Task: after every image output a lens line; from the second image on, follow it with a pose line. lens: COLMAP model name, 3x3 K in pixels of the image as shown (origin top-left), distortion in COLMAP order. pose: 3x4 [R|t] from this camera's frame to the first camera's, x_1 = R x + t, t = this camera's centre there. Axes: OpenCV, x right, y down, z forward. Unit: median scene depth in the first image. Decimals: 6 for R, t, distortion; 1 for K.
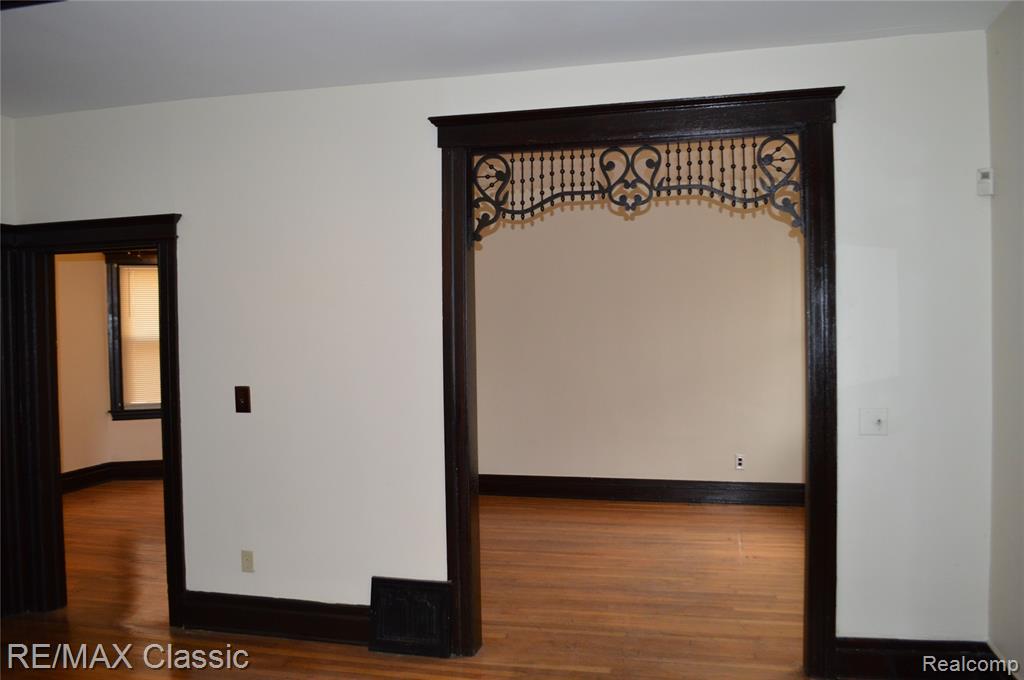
lens RADIAL K [[813.6, 0, 512.0], [0, 813.6, 340.0], [0, 0, 1]] dist [-0.077389, 0.005223]
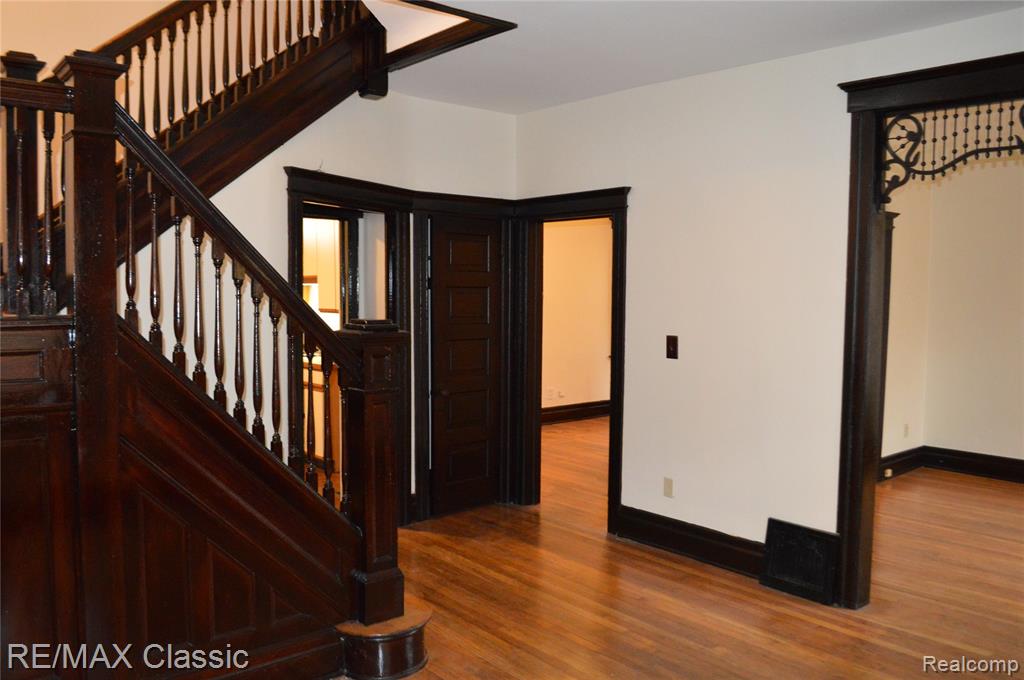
lens RADIAL K [[813.6, 0, 512.0], [0, 813.6, 340.0], [0, 0, 1]] dist [-0.077389, 0.005223]
pose [[0.802197, 0.060464, -0.593990, 0.182788], [-0.030920, 0.997731, 0.059804, 0.001327], [0.596258, -0.029608, 0.802247, -0.067600]]
